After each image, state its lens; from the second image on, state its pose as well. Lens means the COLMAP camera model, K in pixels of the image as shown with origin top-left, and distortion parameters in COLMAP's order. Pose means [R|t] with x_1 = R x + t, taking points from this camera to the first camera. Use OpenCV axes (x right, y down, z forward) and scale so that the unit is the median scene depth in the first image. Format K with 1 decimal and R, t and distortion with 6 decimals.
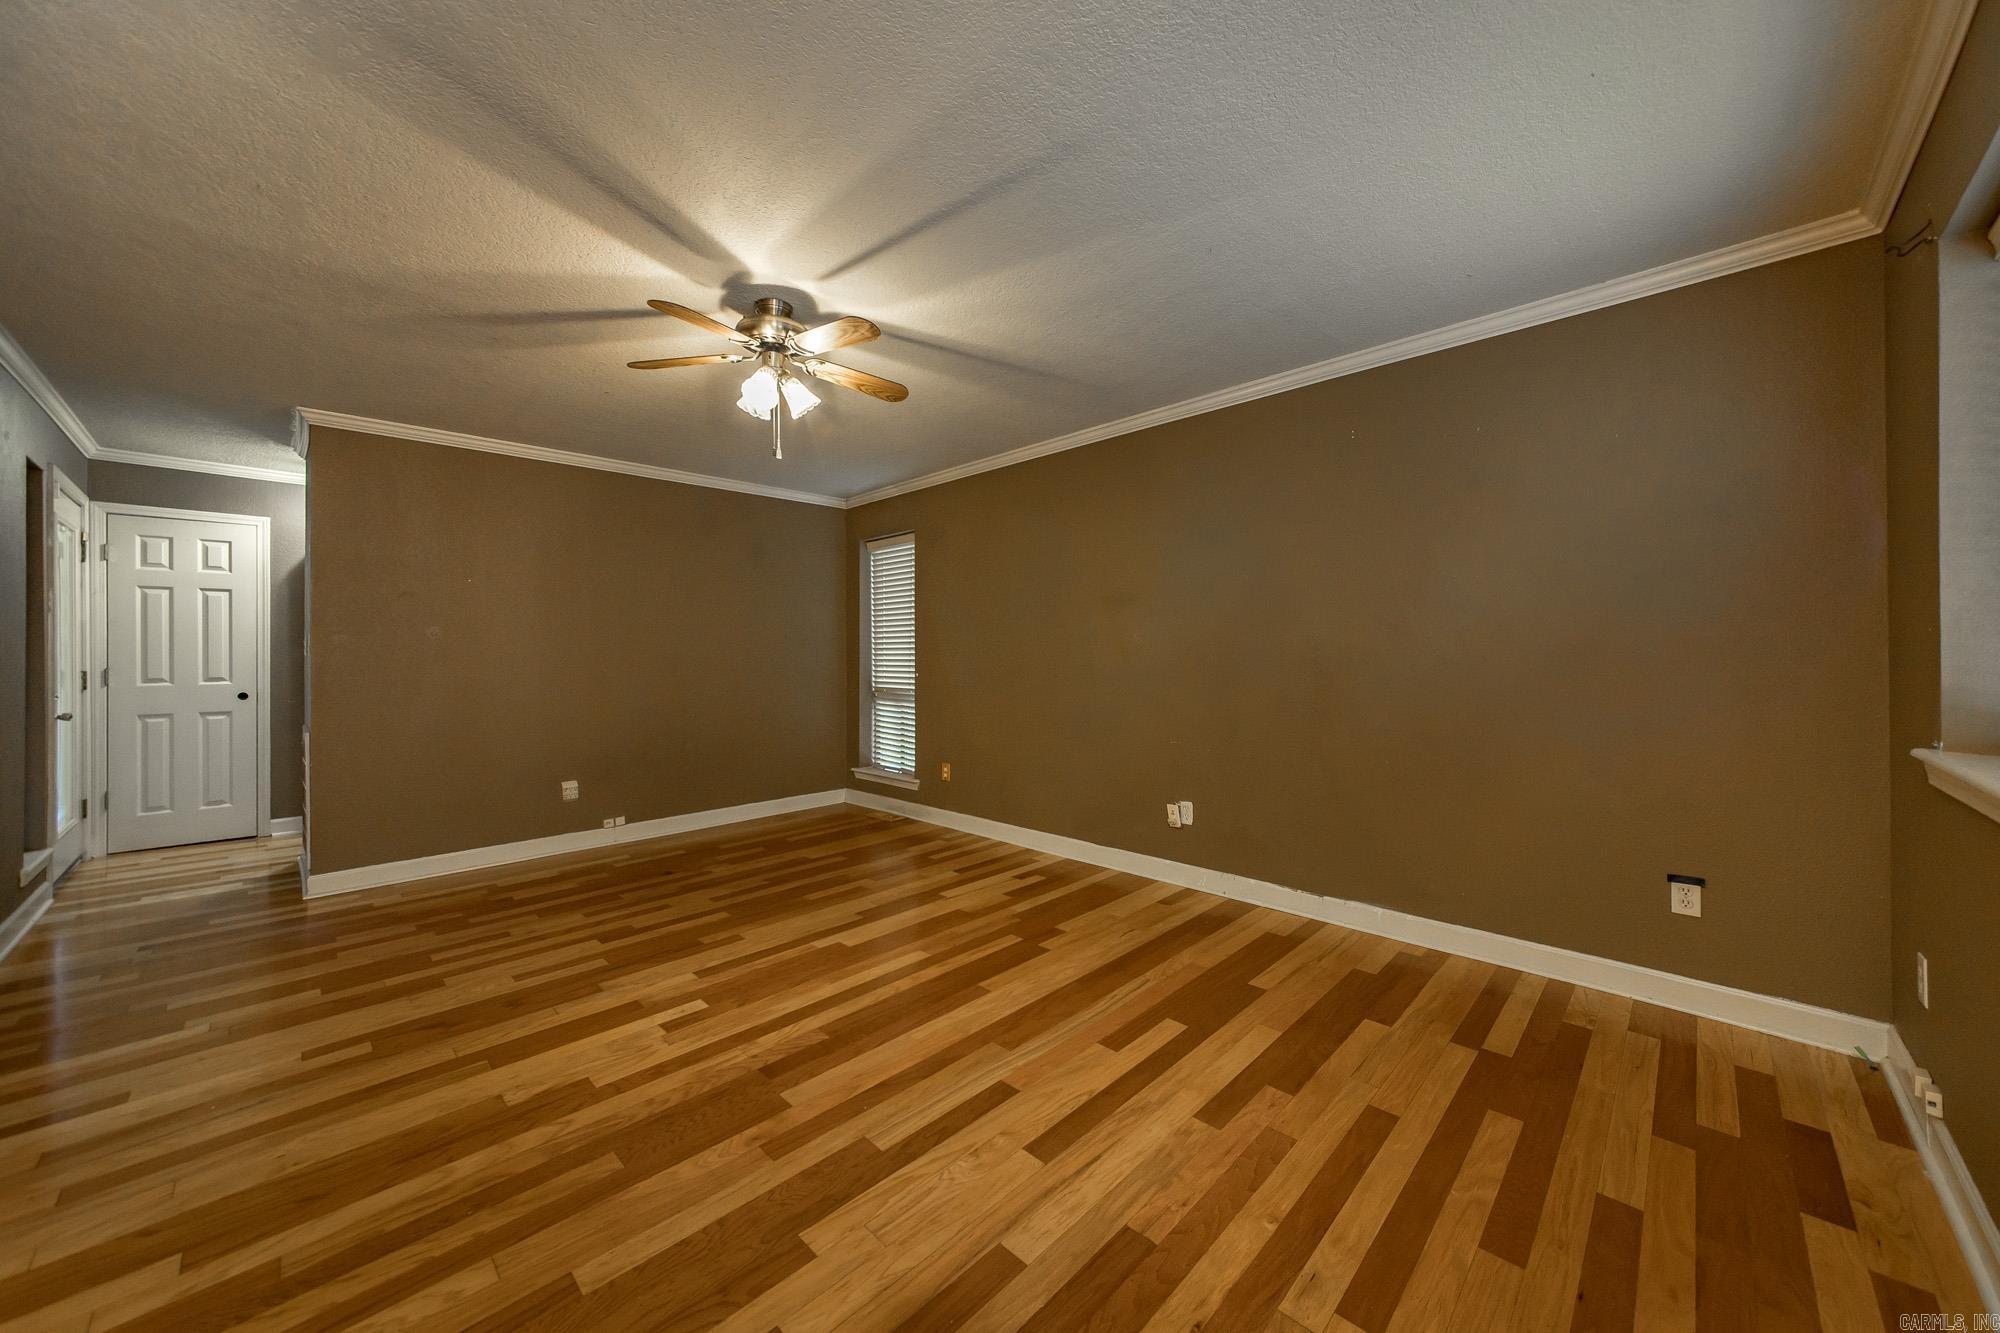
lens RADIAL K [[714.1, 0, 995.3], [0, 714.1, 659.5], [0, 0, 1]] dist [0.000617, 0.000119]
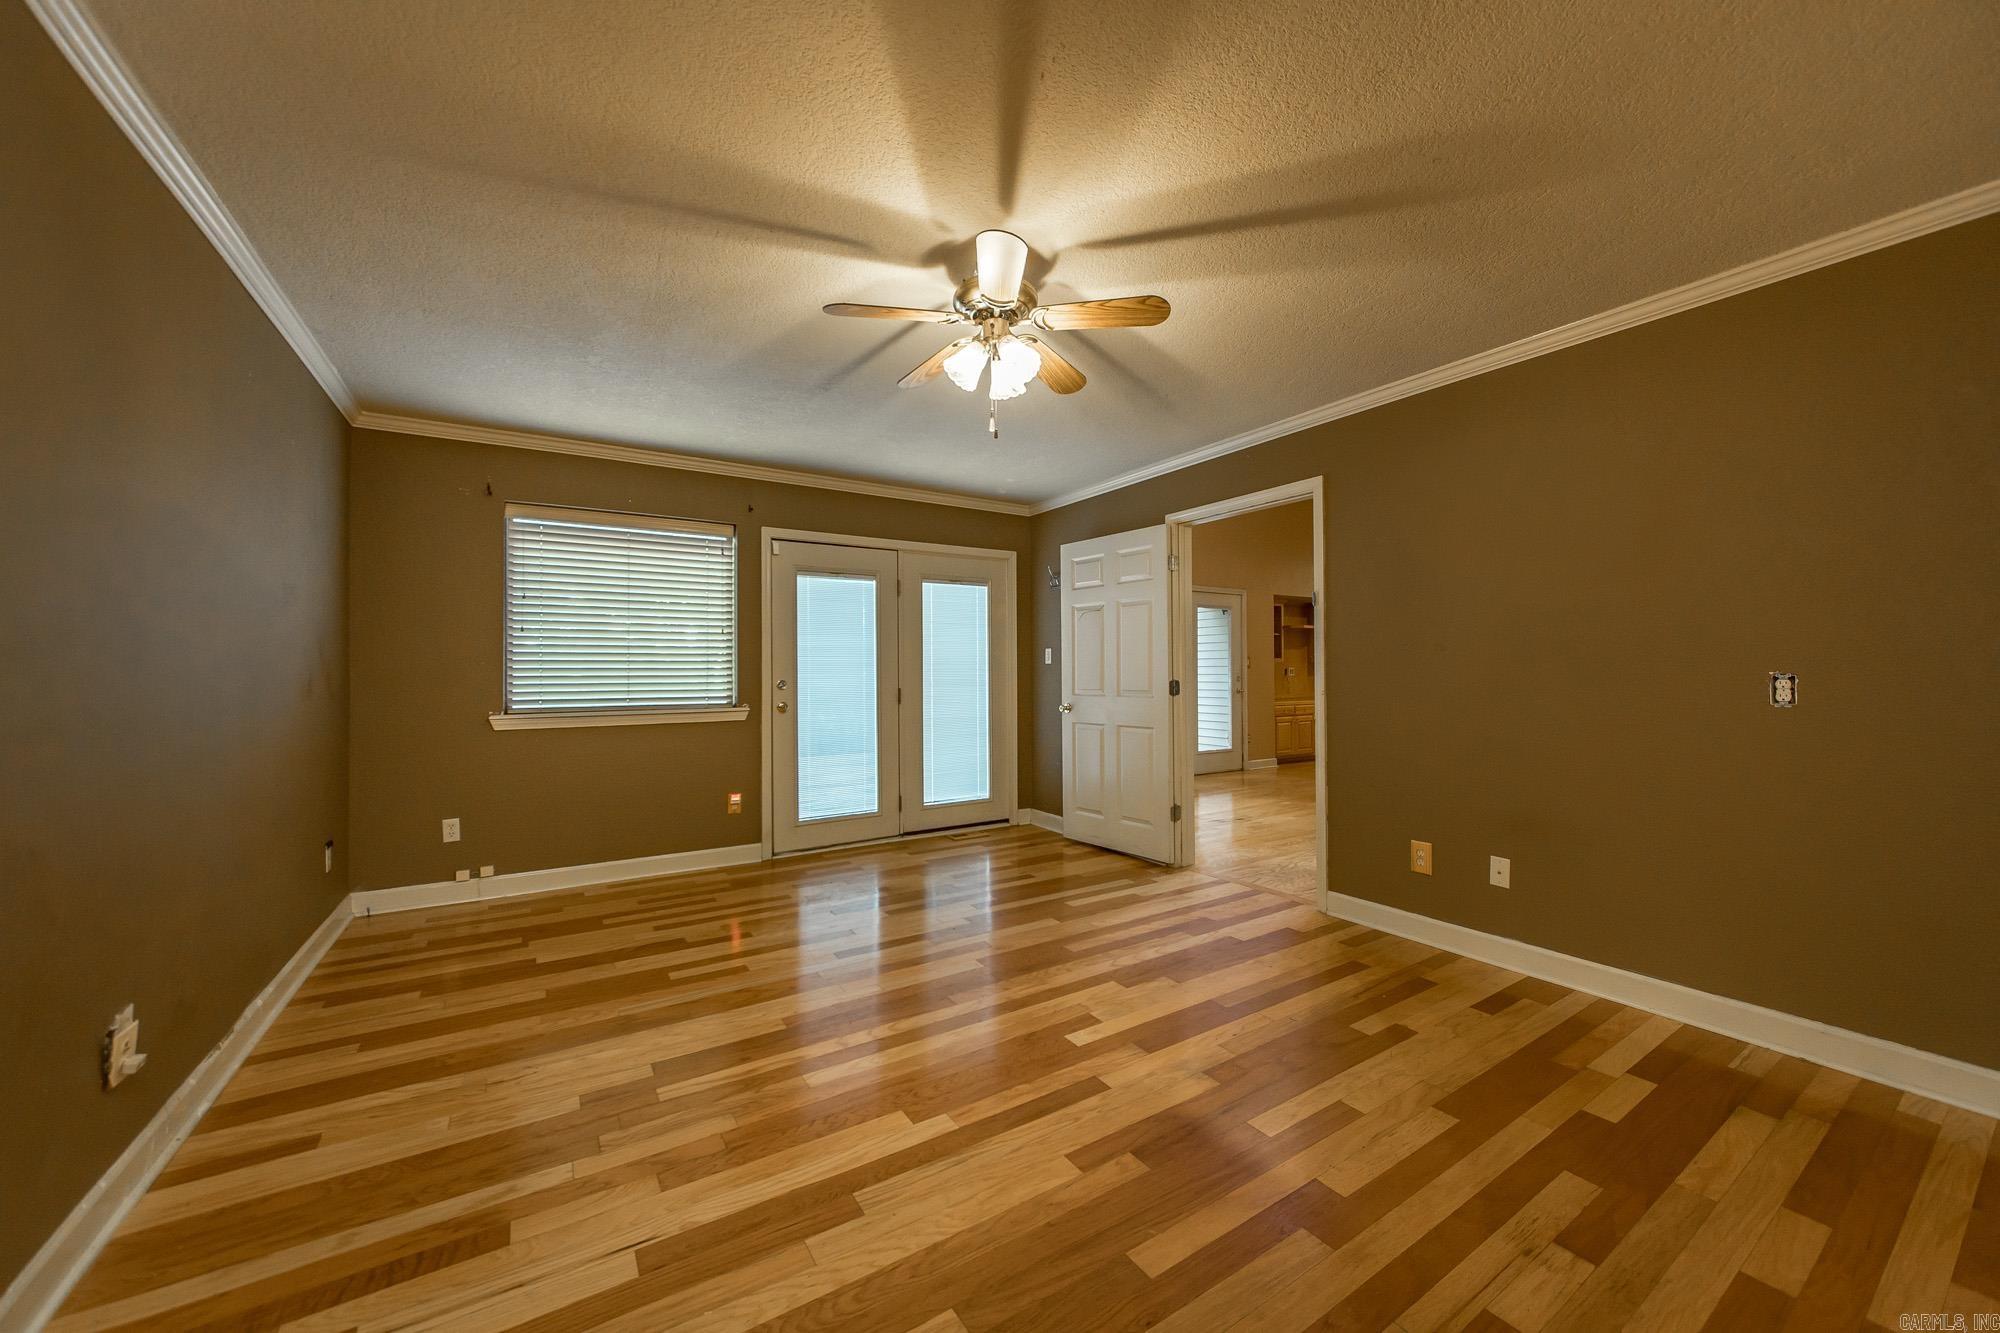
lens RADIAL K [[714.1, 0, 995.3], [0, 714.1, 659.5], [0, 0, 1]] dist [0.000617, 0.000119]
pose [[-0.974671, 0.014485, 0.223173, -0.487527], [0.012640, 0.999873, -0.009694, -0.009095], [-0.223285, -0.006628, -0.974731, 1.792132]]
